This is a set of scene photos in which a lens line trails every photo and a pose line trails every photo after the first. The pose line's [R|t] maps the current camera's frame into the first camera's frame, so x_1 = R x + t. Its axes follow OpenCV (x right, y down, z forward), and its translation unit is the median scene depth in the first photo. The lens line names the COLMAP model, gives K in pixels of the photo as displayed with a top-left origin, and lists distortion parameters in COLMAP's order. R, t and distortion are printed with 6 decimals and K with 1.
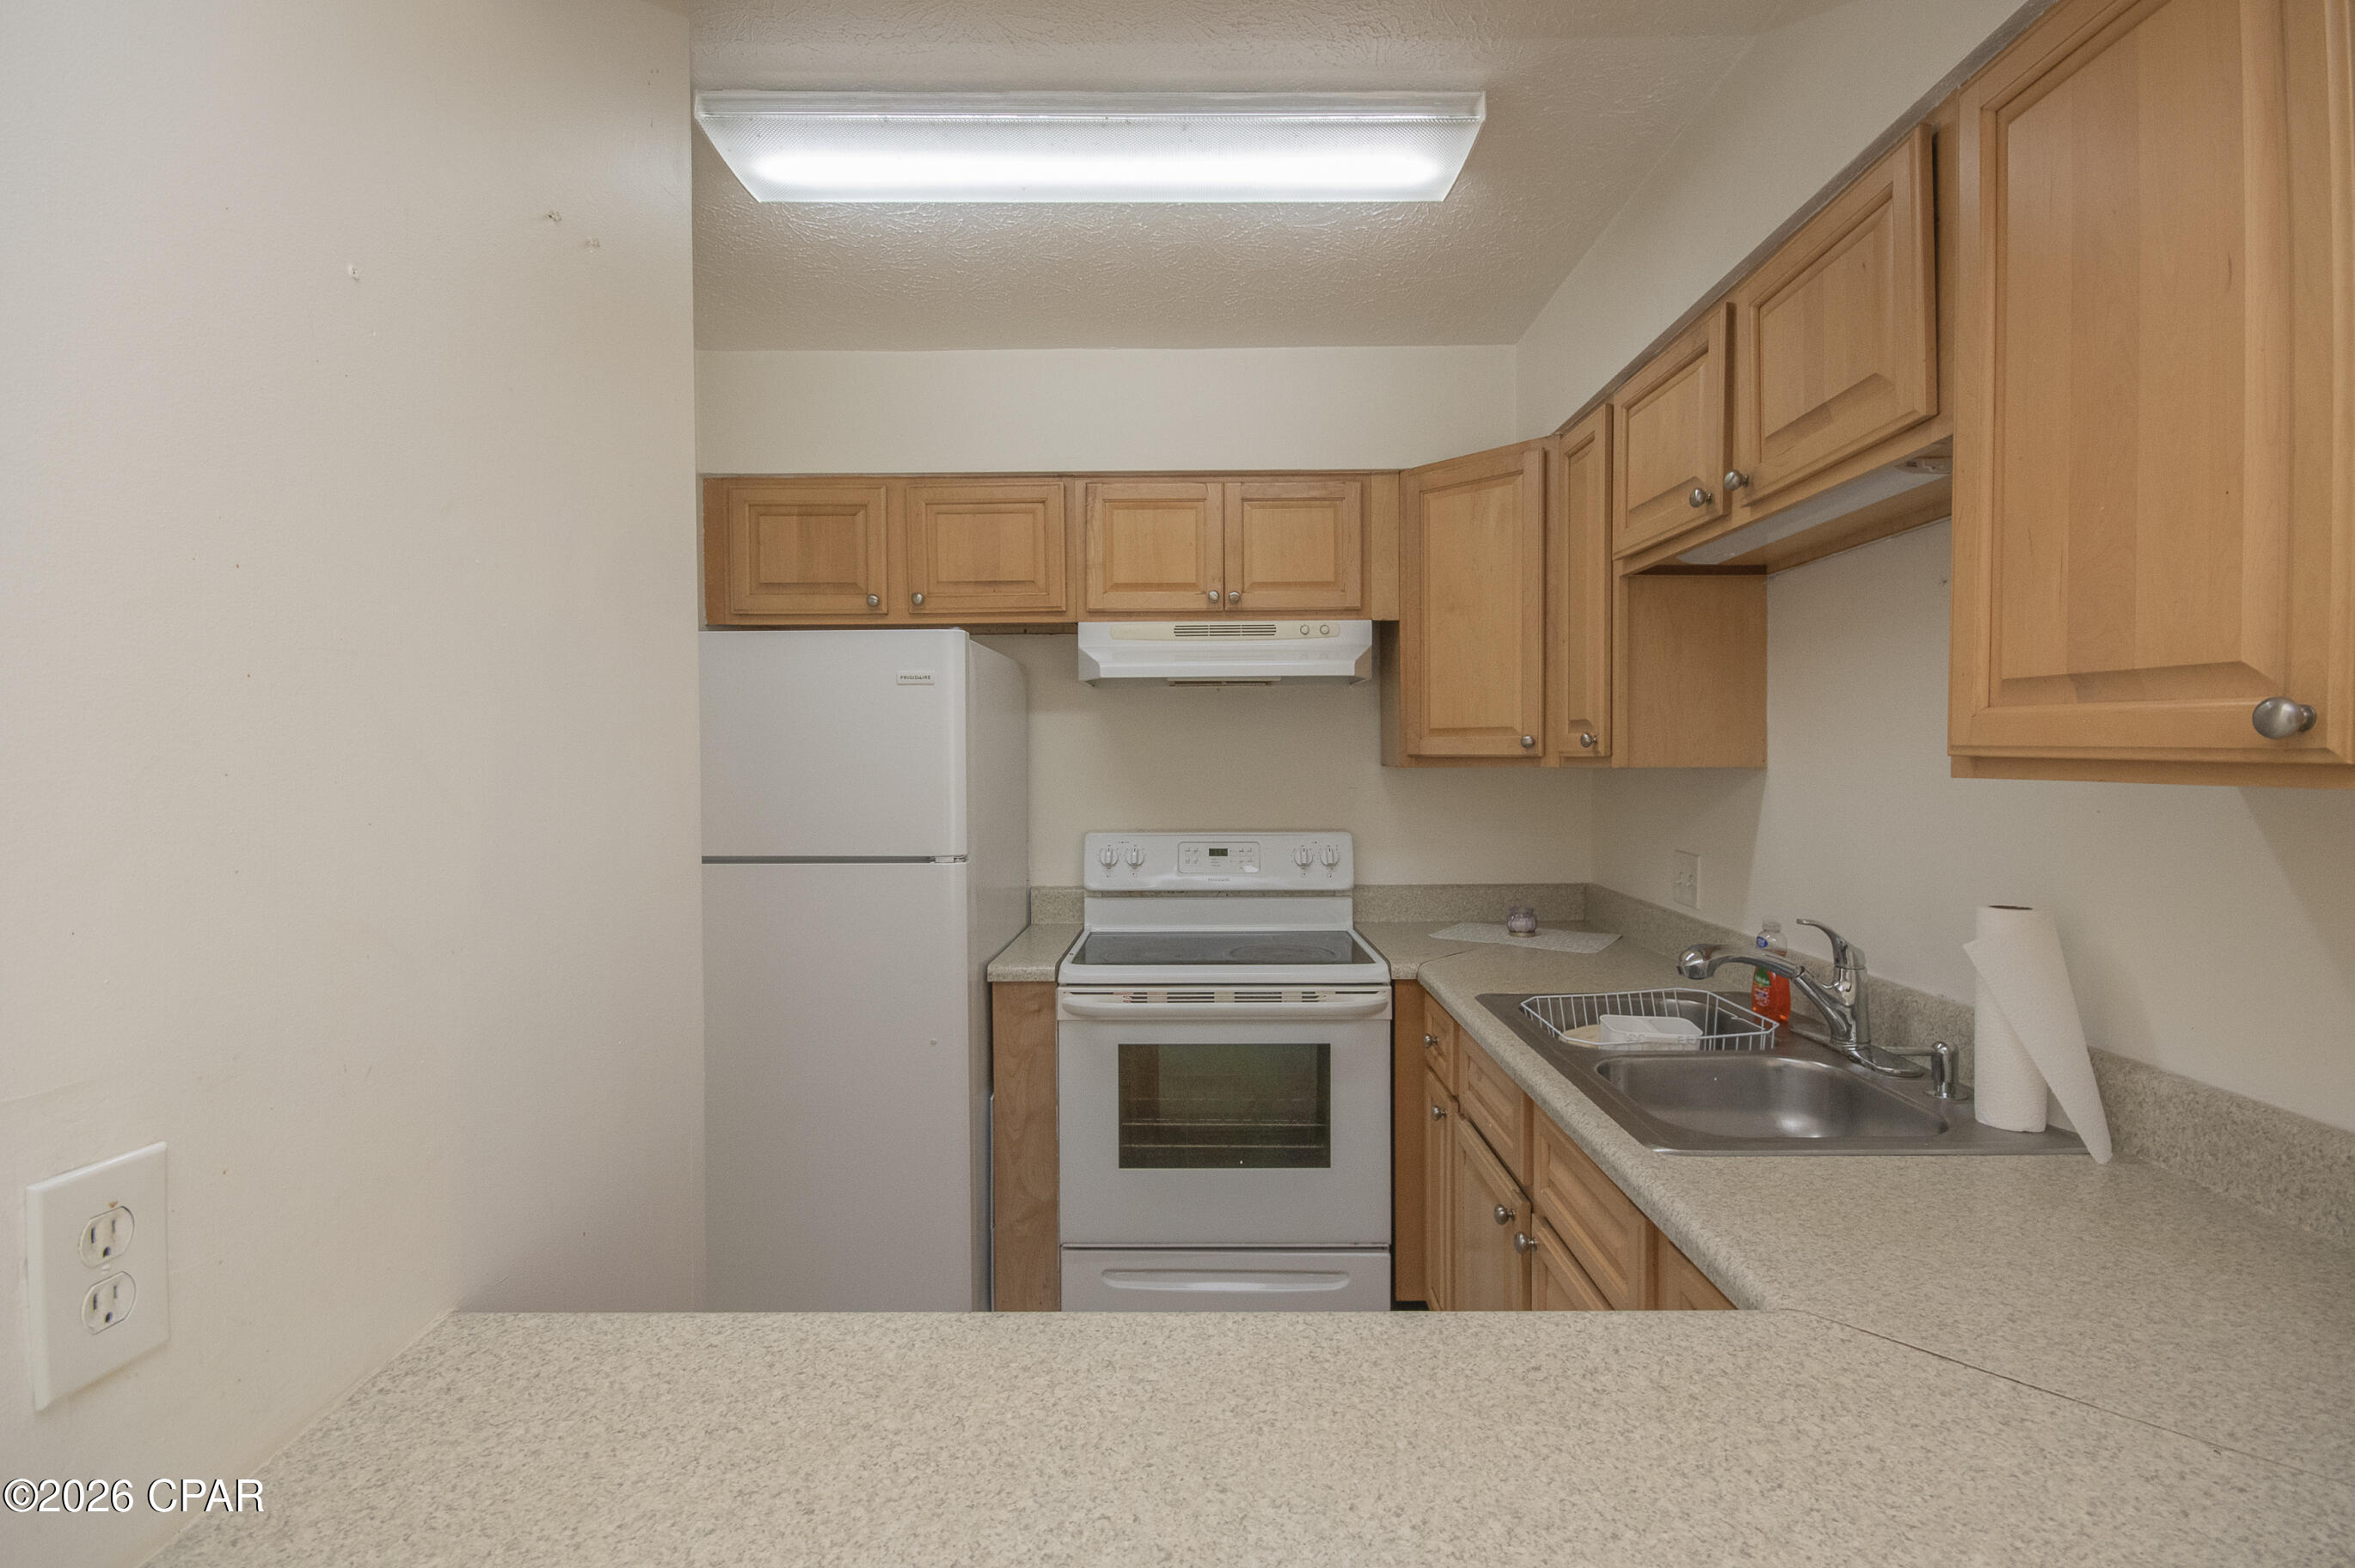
lens RADIAL K [[1036.4, 0, 1190.3], [0, 1036.4, 783.4], [0, 0, 1]] dist [0.001104, -0.016332]
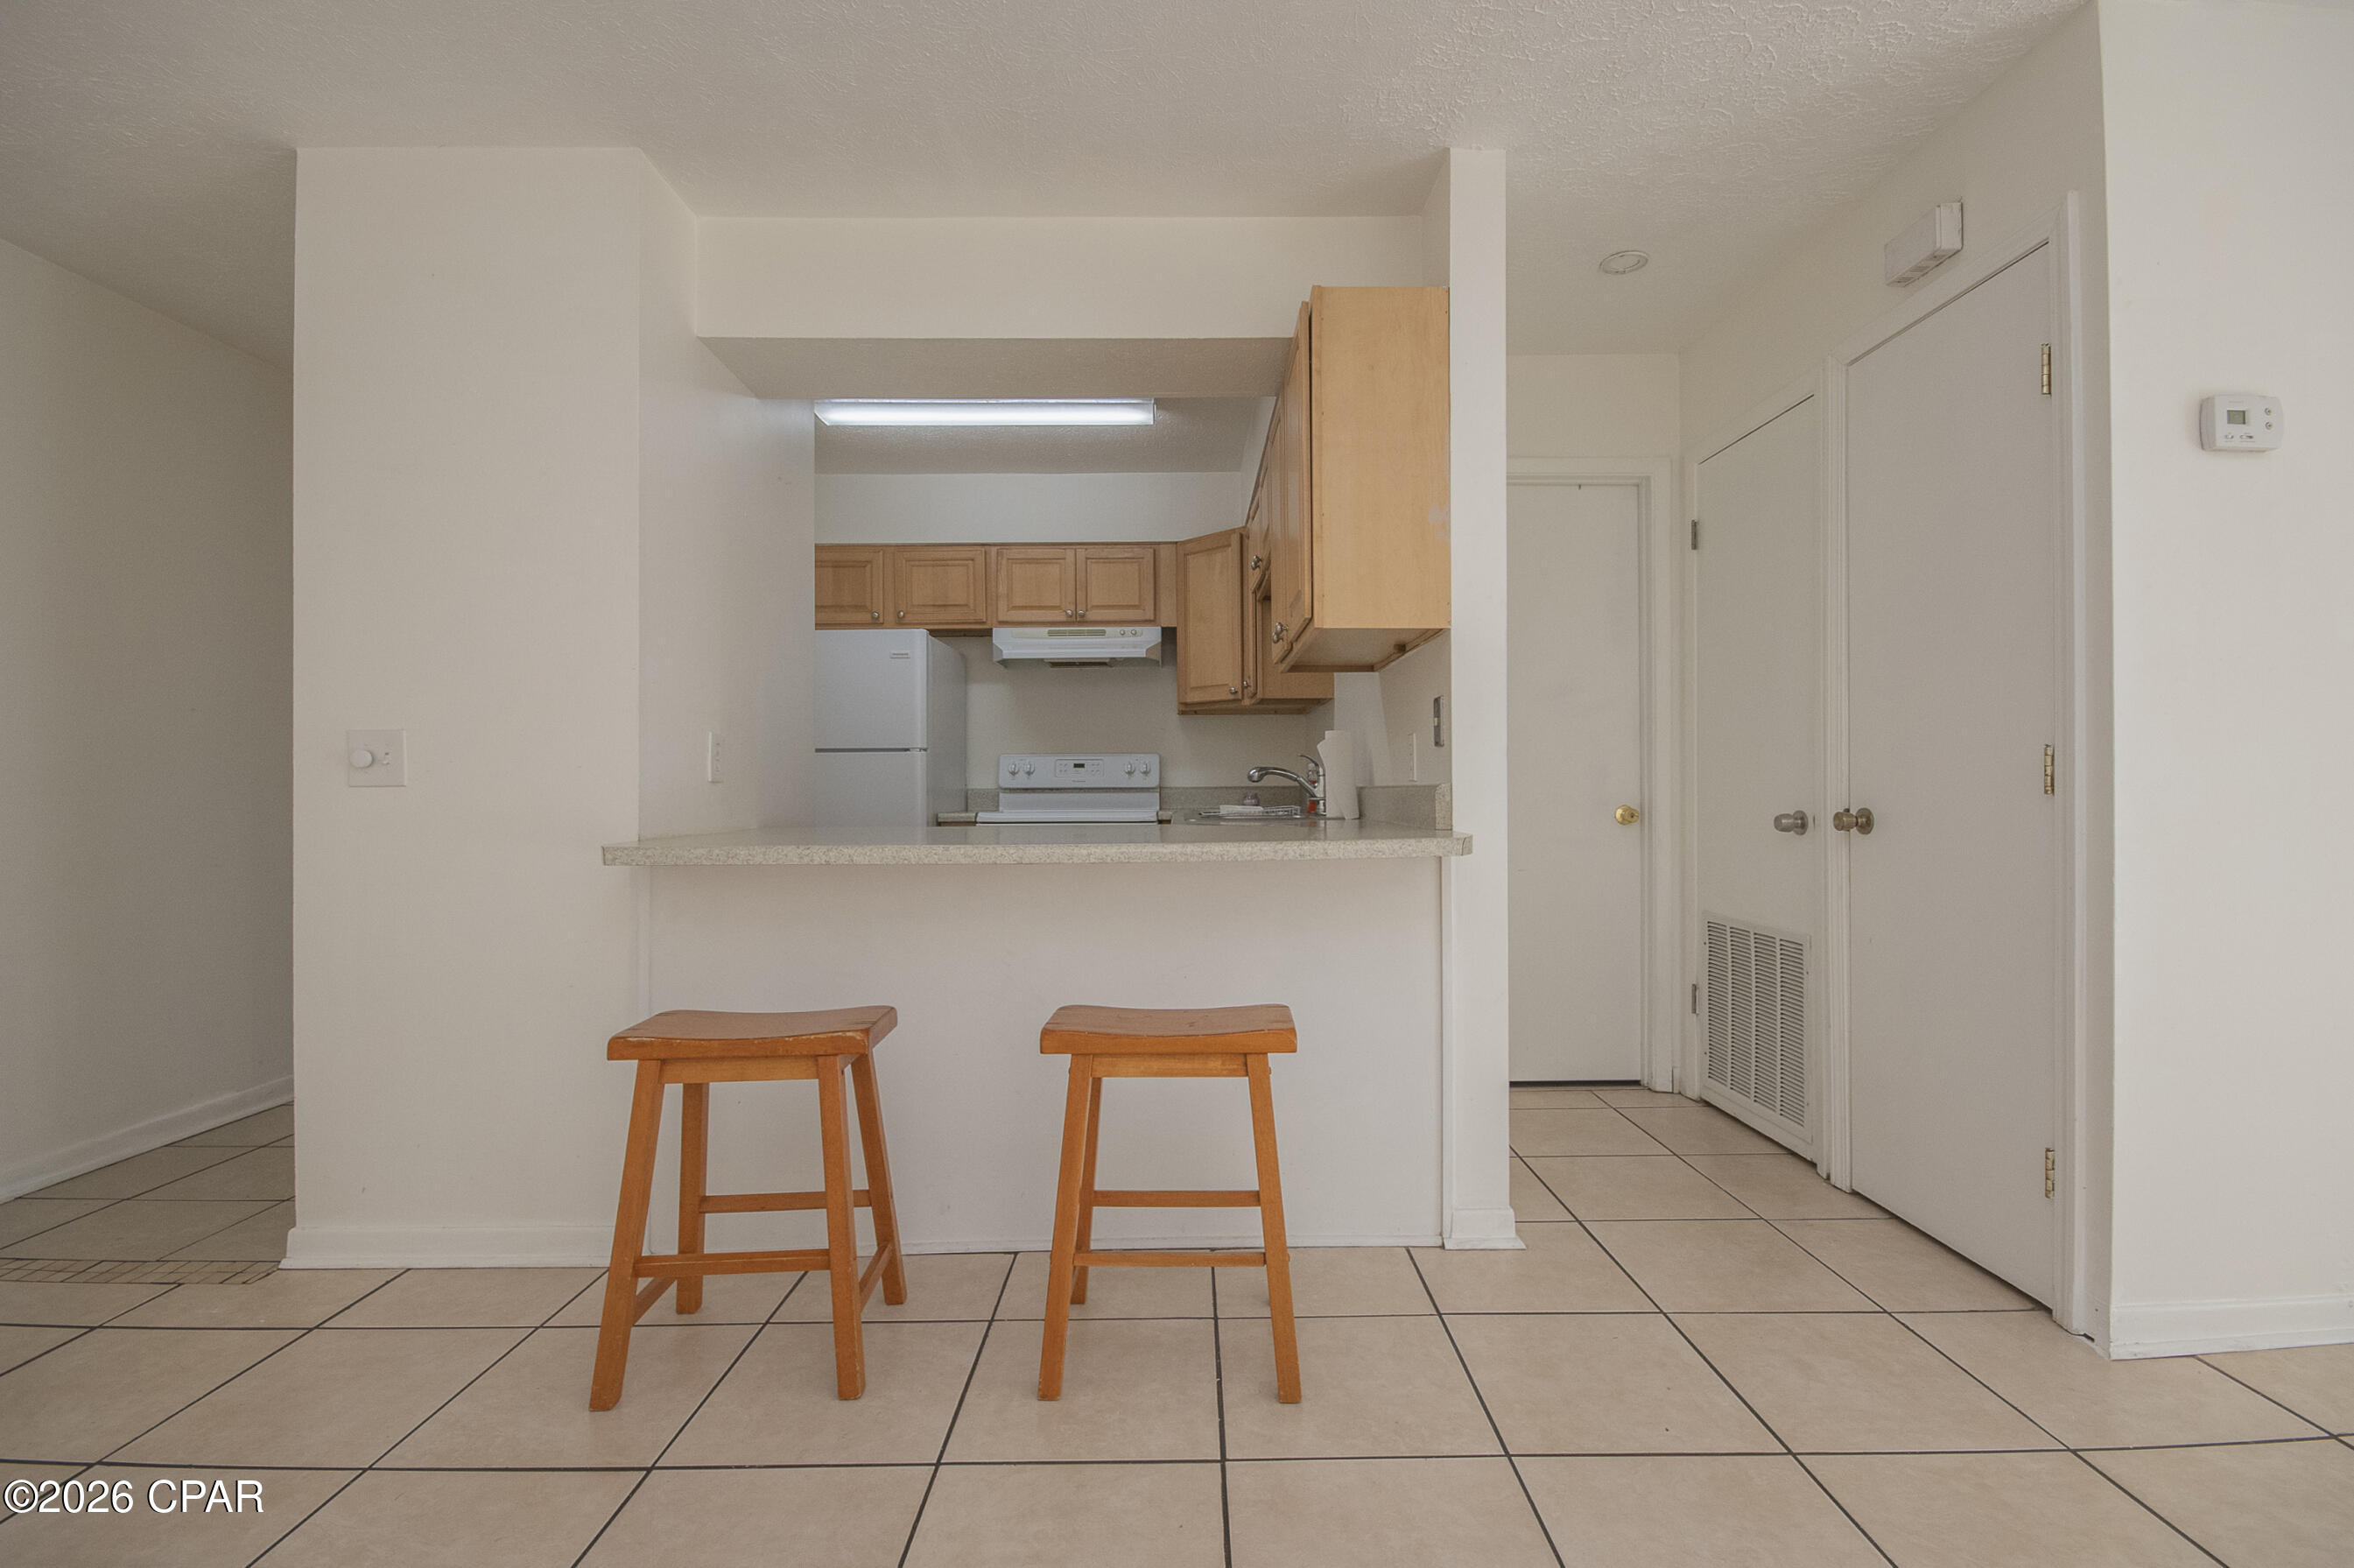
lens RADIAL K [[1072.0, 0, 1185.8], [0, 1072.0, 786.3], [0, 0, 1]] dist [0.001799, 0.000720]
pose [[0.999943, -0.002793, 0.010286, 0.198701], [0.003099, 0.999549, -0.029885, 0.166489], [-0.010197, 0.029916, 0.999500, -0.803882]]
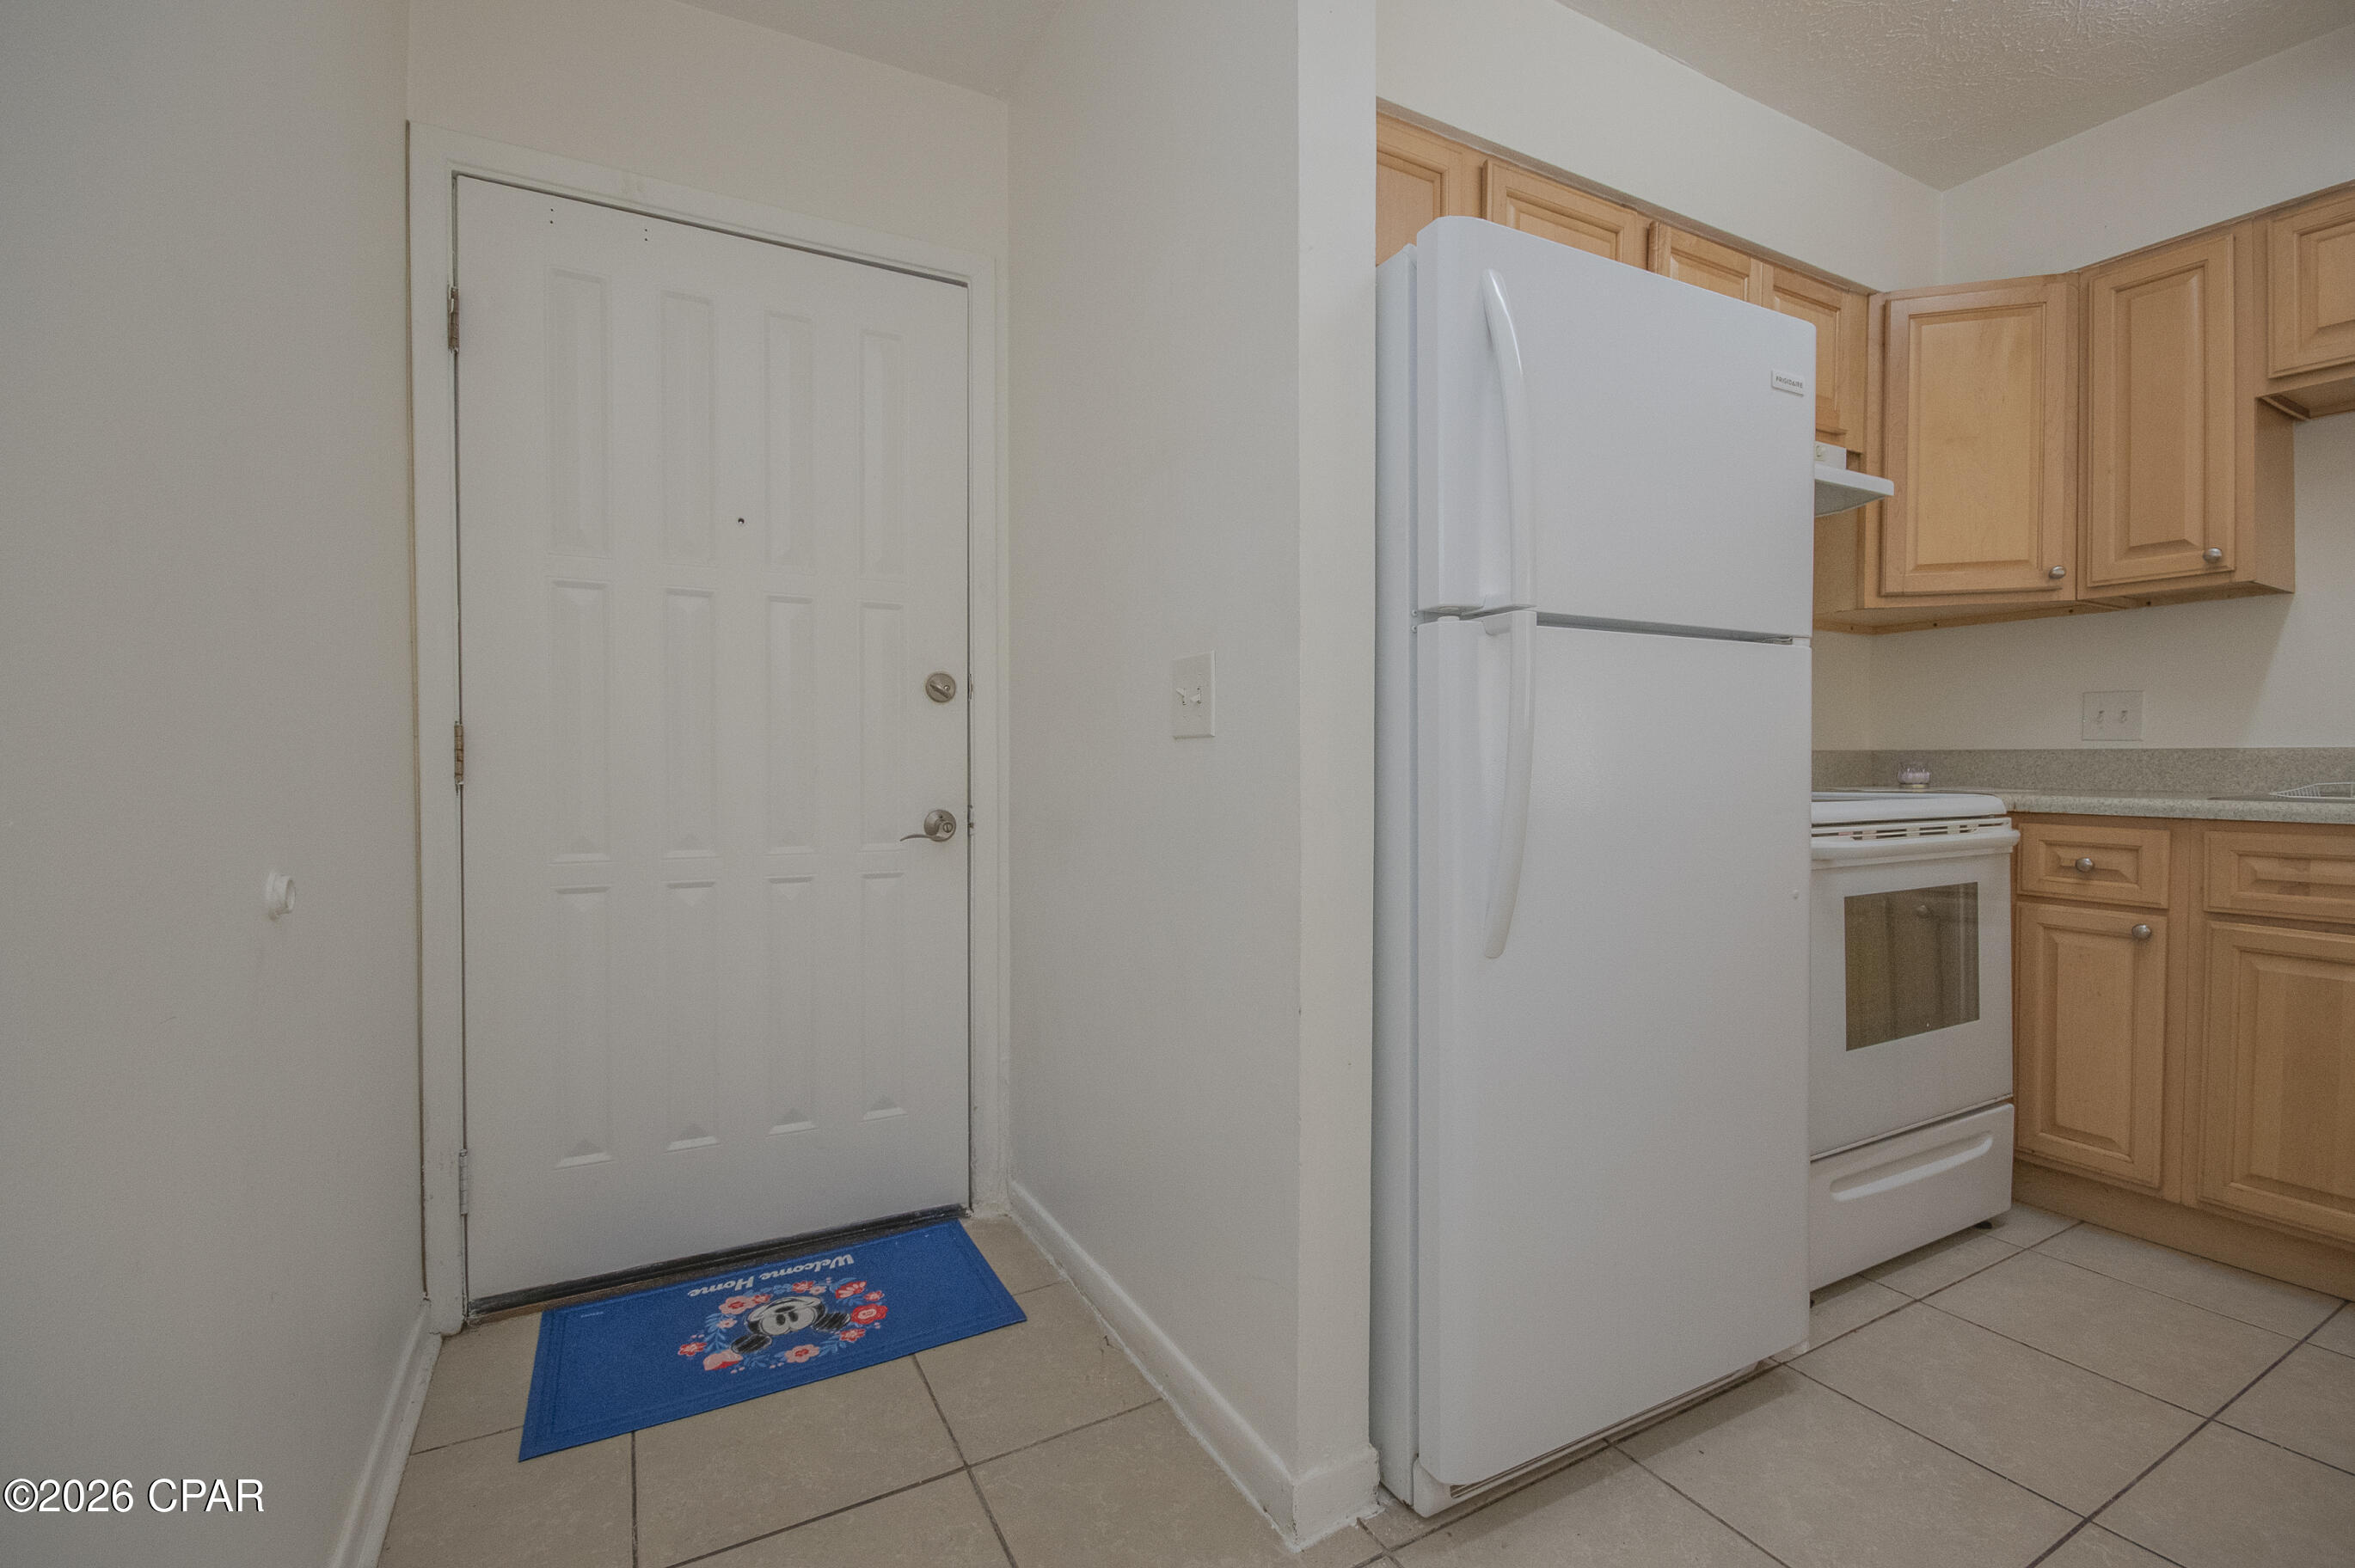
lens RADIAL K [[1036.4, 0, 1190.3], [0, 1036.4, 783.4], [0, 0, 1]] dist [0.001104, -0.016332]
pose [[0.876554, -0.008916, 0.481220, -0.801245], [0.011515, 0.999931, -0.002447, 0.142050], [-0.481165, 0.007686, 0.876596, 0.480247]]
